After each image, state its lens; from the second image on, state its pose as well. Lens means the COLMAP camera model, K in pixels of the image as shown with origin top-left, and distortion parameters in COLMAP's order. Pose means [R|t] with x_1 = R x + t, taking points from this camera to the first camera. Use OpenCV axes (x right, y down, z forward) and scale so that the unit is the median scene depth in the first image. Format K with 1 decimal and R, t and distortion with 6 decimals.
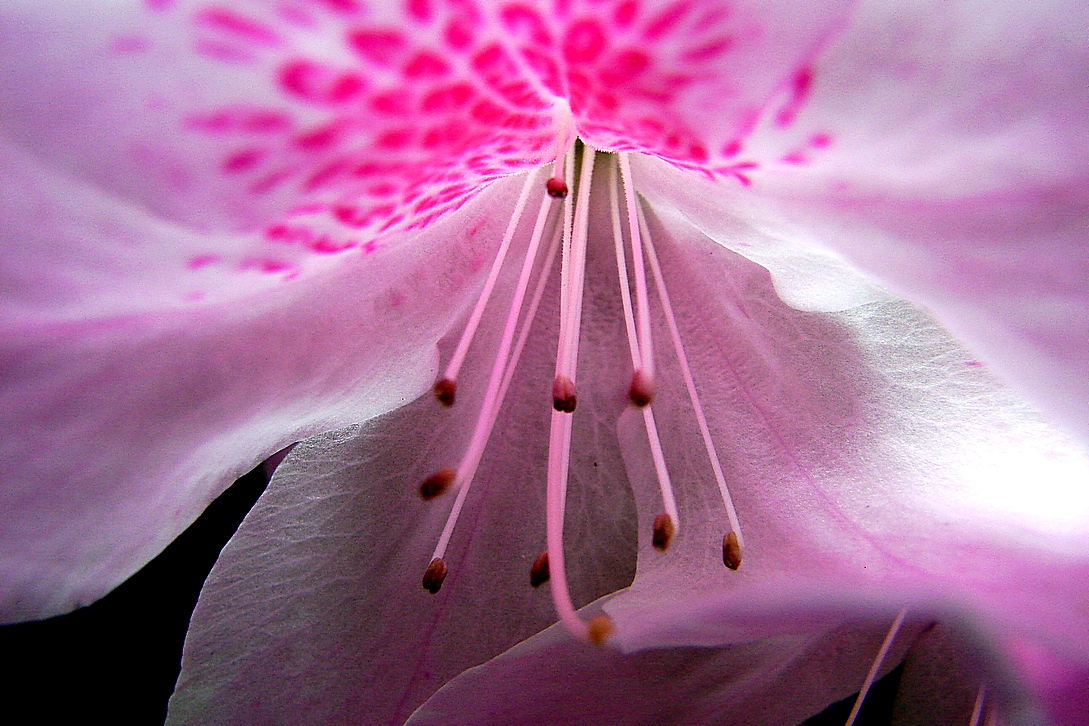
lens RADIAL K [[1158.0, 0, 544.5], [0, 1158.0, 363.0], [0, 0, 1]] dist [-0.212899, 0.038931]
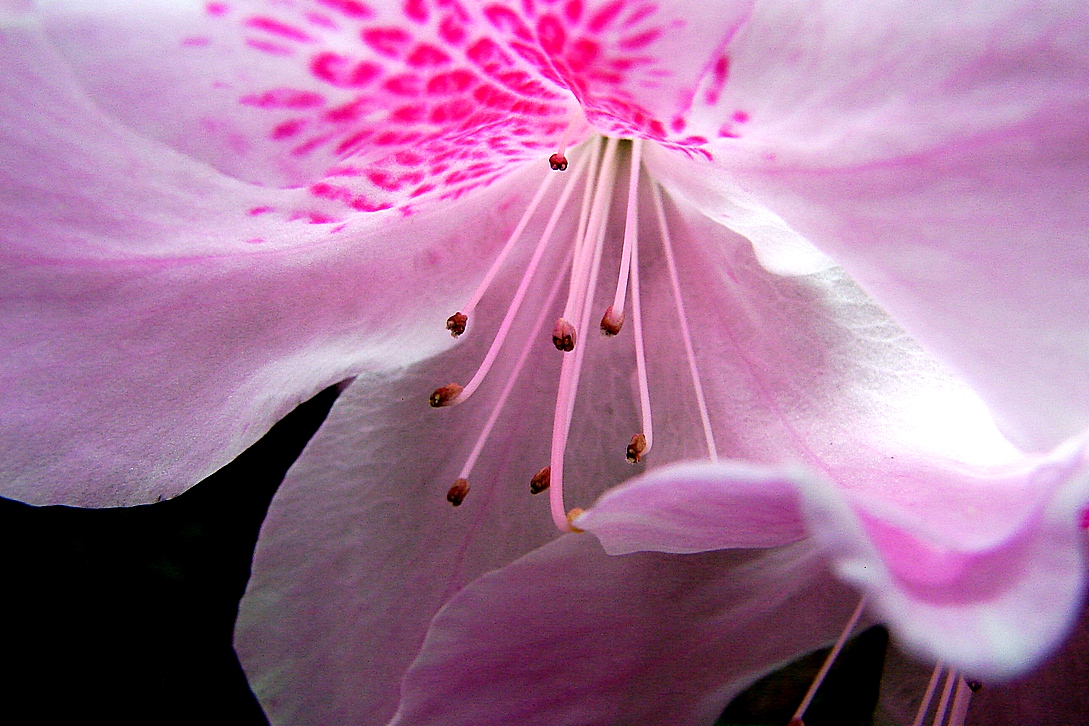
lens RADIAL K [[1158.0, 0, 544.5], [0, 1158.0, 363.0], [0, 0, 1]] dist [-0.212899, 0.038931]
pose [[0.992293, 0.022817, -0.121797, 0.145596], [-0.026067, 0.999344, -0.025155, 0.087131], [0.121143, 0.028136, 0.992236, -0.188546]]
